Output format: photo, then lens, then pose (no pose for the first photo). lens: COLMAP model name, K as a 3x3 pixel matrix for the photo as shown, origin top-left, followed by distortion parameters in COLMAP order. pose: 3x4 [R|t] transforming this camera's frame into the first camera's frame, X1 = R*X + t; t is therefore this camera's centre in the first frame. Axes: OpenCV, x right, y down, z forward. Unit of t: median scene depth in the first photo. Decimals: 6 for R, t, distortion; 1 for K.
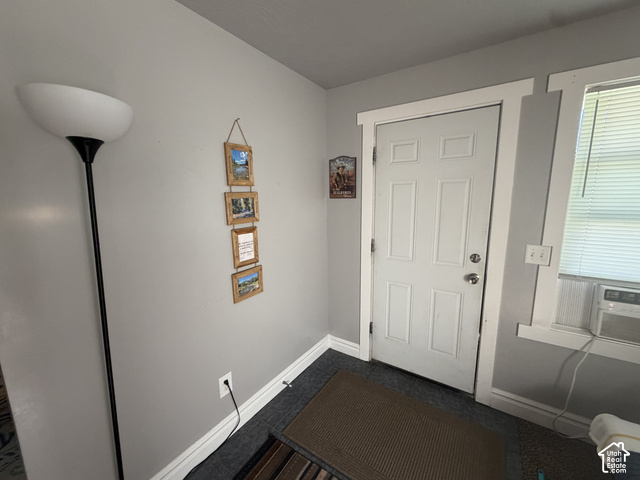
lens RADIAL K [[261.9, 0, 321.7], [0, 261.9, 240.0], [0, 0, 1]] dist [-0.002550, 0.000845]
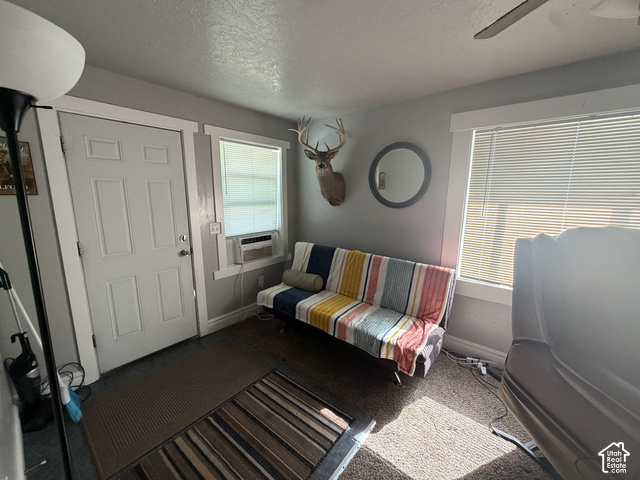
lens RADIAL K [[261.9, 0, 322.0], [0, 261.9, 237.4], [0, 0, 1]] dist [-0.002550, 0.000845]
pose [[0.092037, -0.153732, 0.983817, -0.788682], [0.156913, 0.977905, 0.138129, -0.013276], [-0.983315, 0.141661, 0.114126, 0.126627]]
